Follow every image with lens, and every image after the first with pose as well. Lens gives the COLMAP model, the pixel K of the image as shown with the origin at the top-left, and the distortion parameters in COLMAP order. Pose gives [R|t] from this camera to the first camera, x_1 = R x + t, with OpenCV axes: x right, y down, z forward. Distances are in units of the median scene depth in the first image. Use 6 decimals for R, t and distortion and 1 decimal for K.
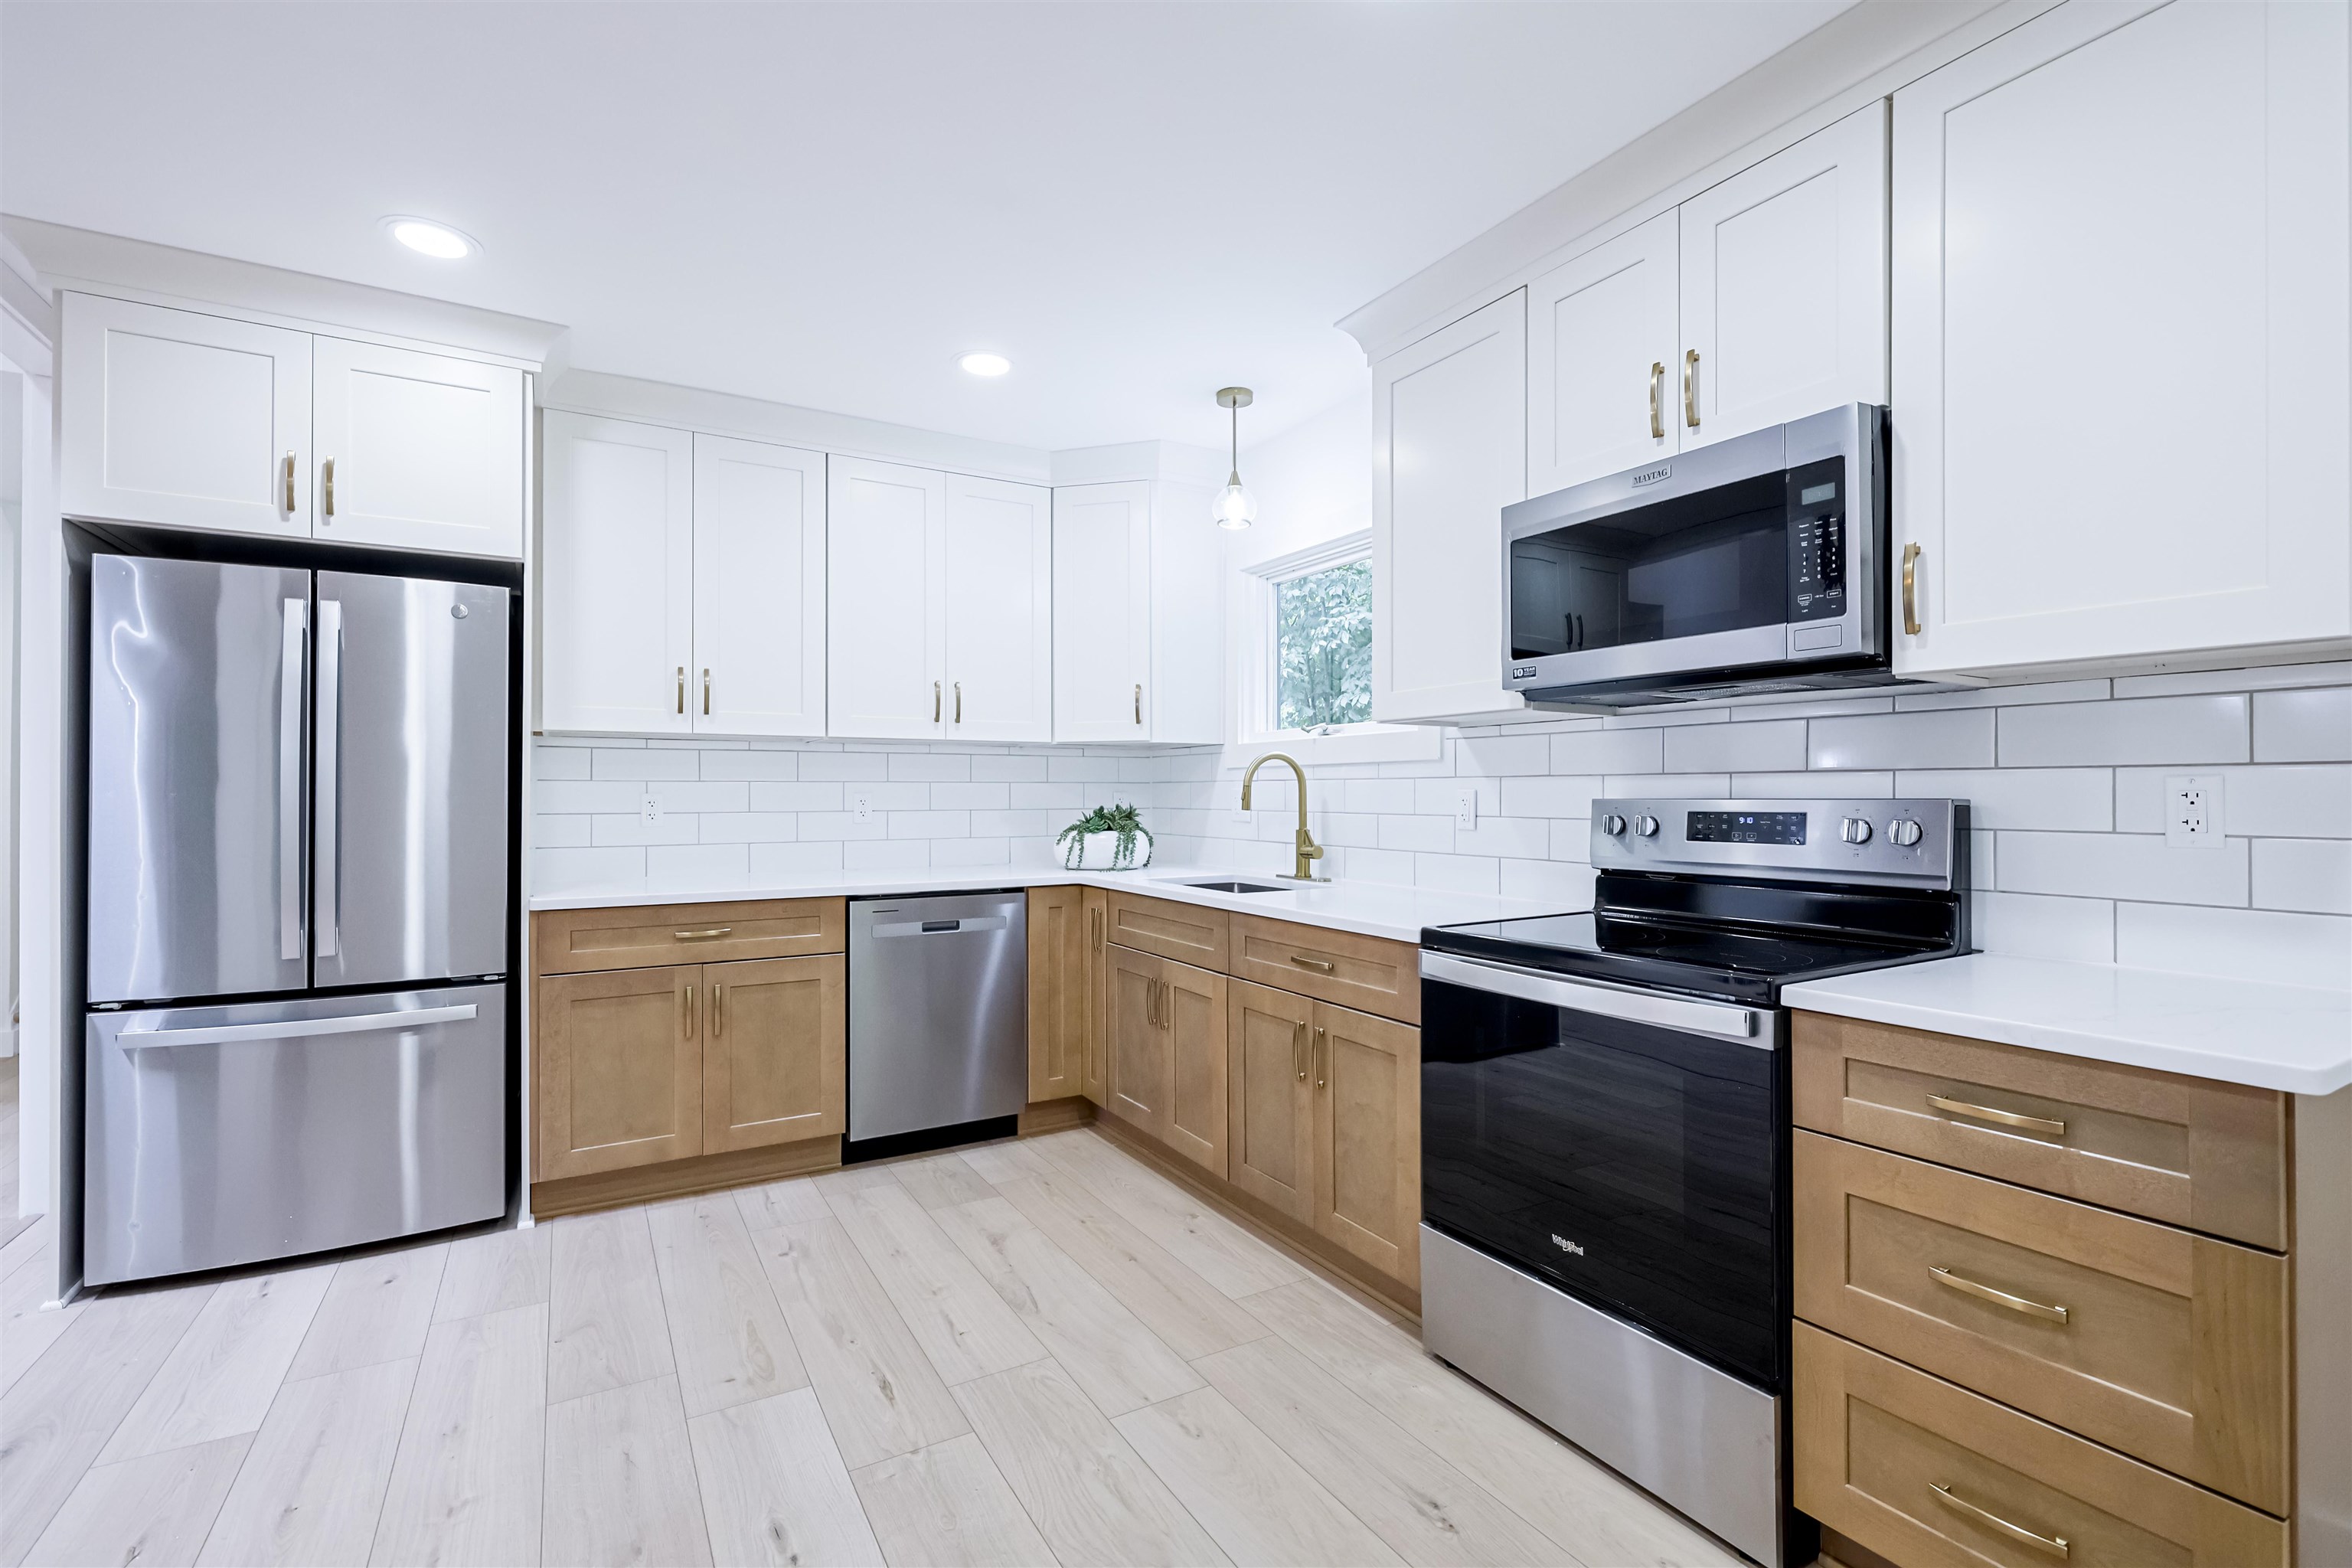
lens RADIAL K [[1051.4, 0, 1187.4], [0, 1051.4, 784.3], [0, 0, 1]] dist [0.002107, -0.002137]
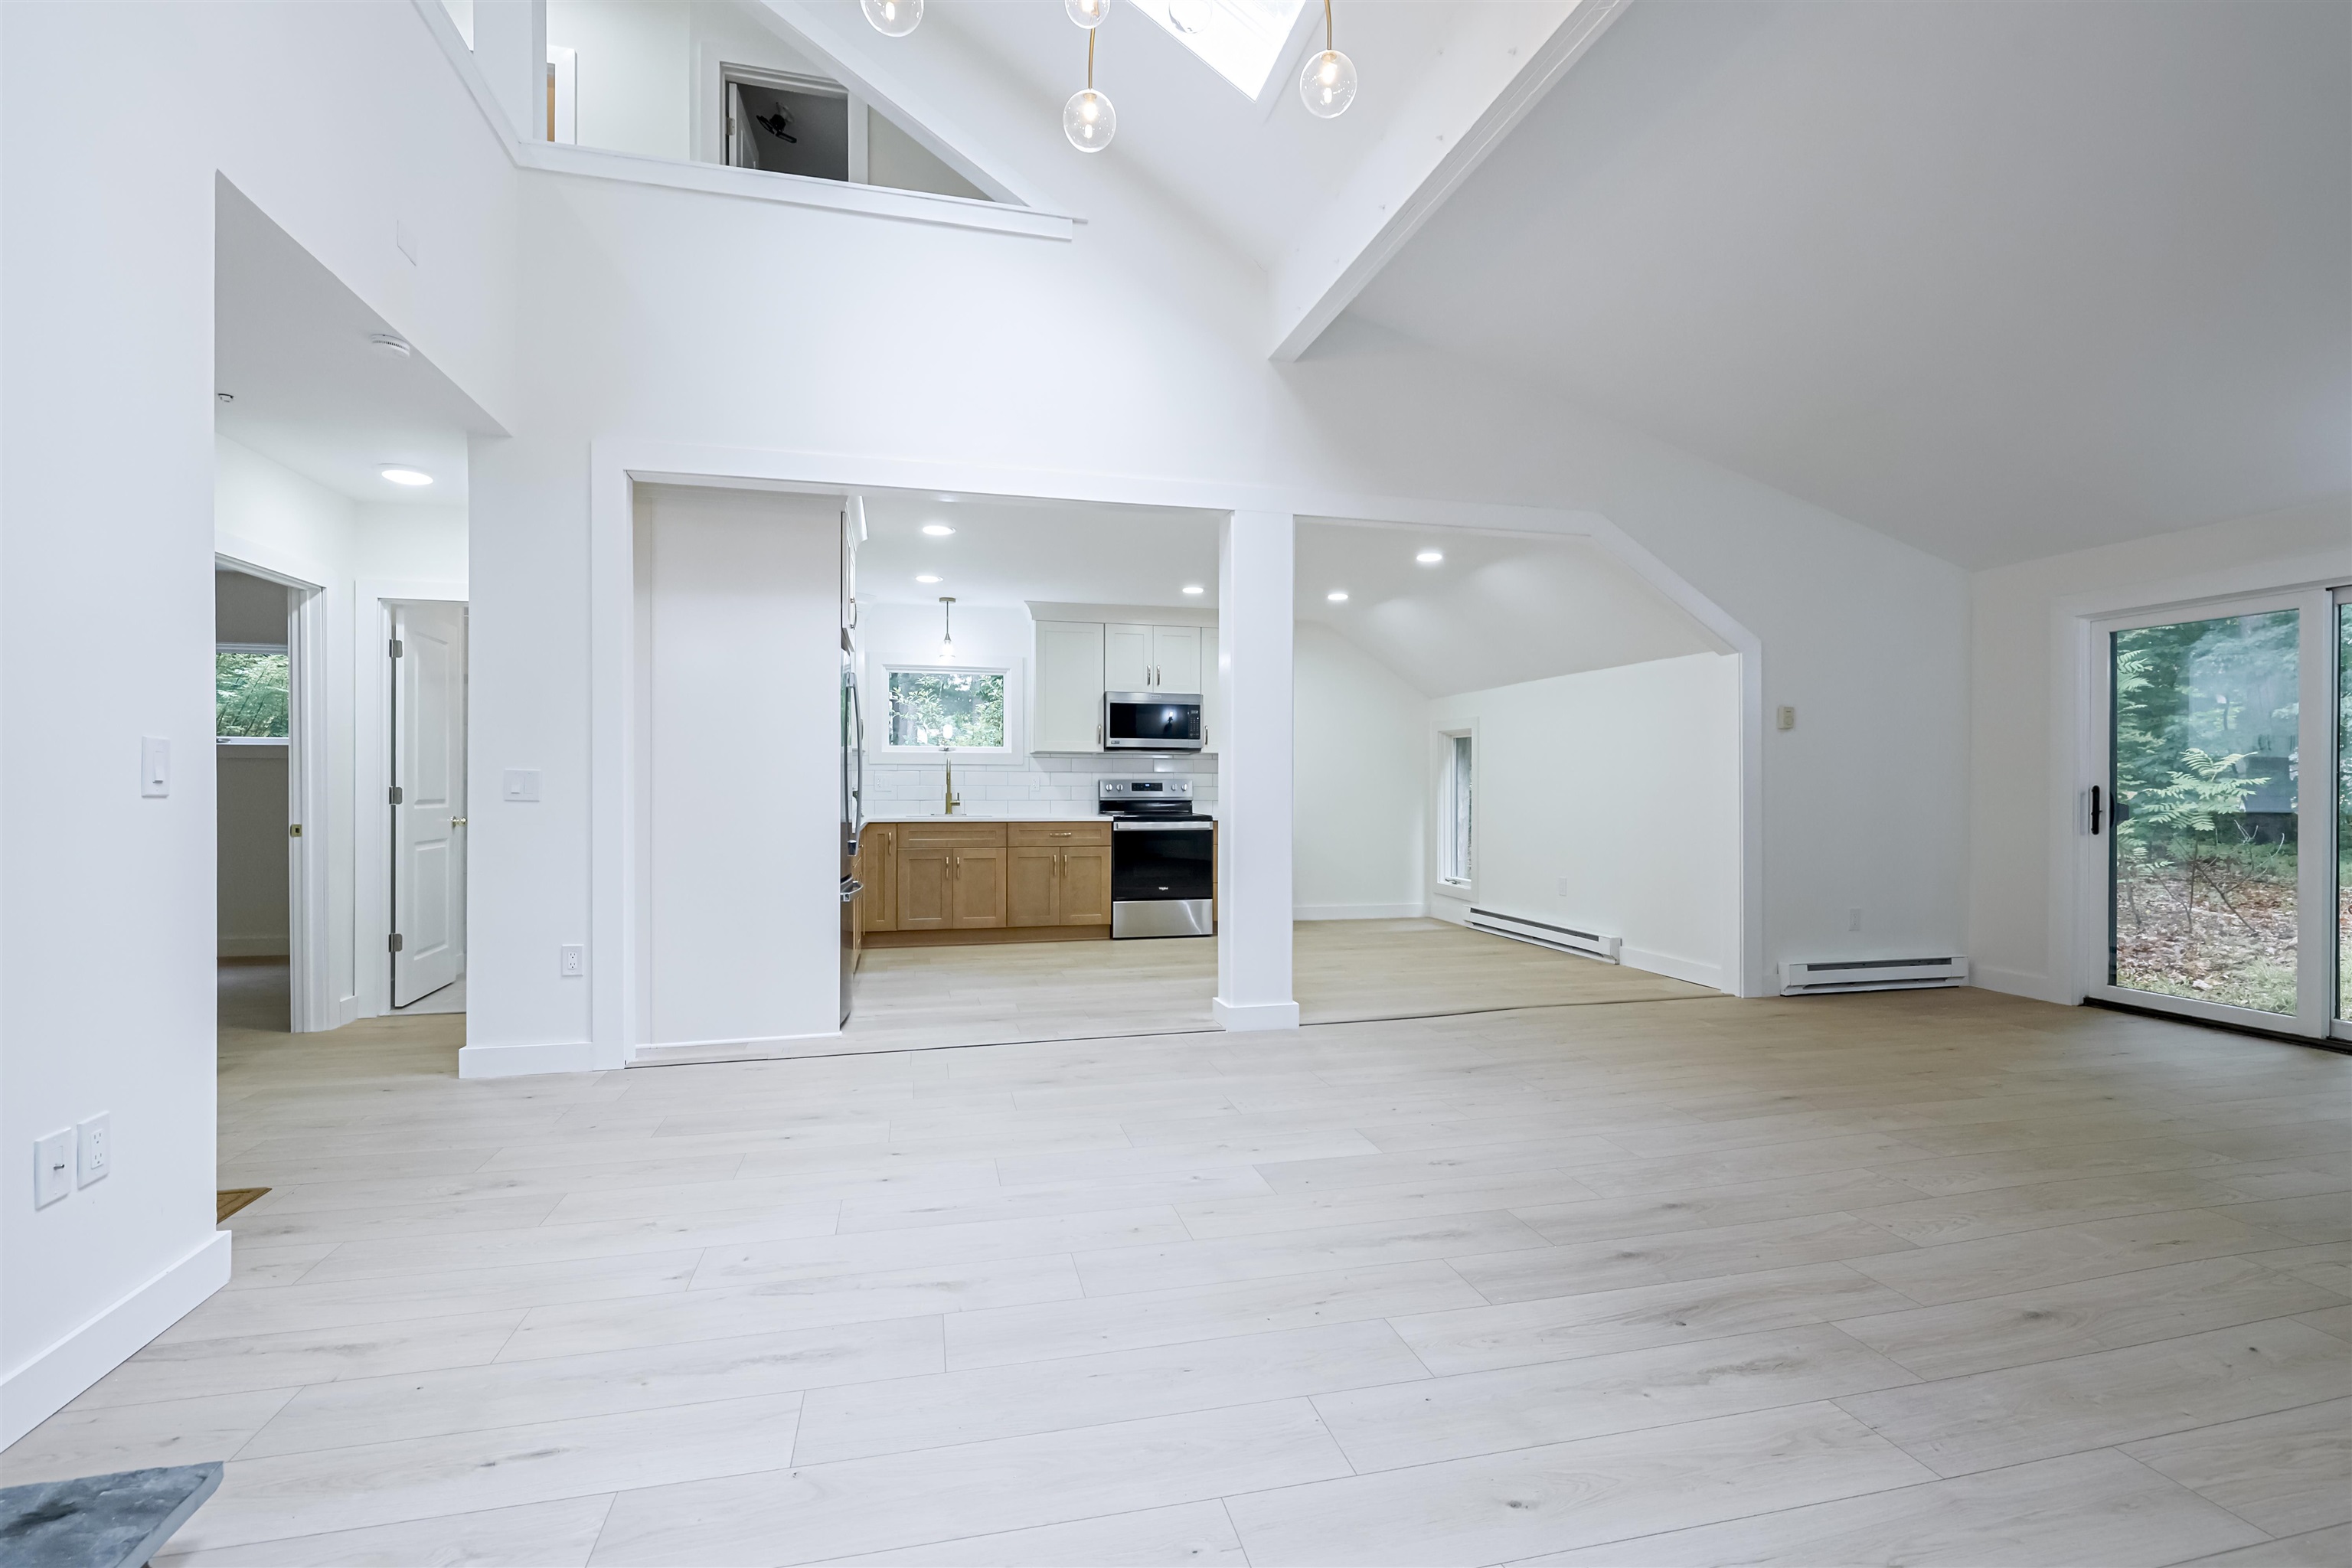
lens RADIAL K [[1051.4, 0, 1152.0], [0, 1051.4, 785.8], [0, 0, 1]] dist [0.002107, -0.002137]
pose [[0.290282, 0.000017, 0.956941, -2.528211], [-0.011303, 0.999930, 0.003411, 0.019085], [-0.956875, -0.011806, 0.290262, -0.097608]]
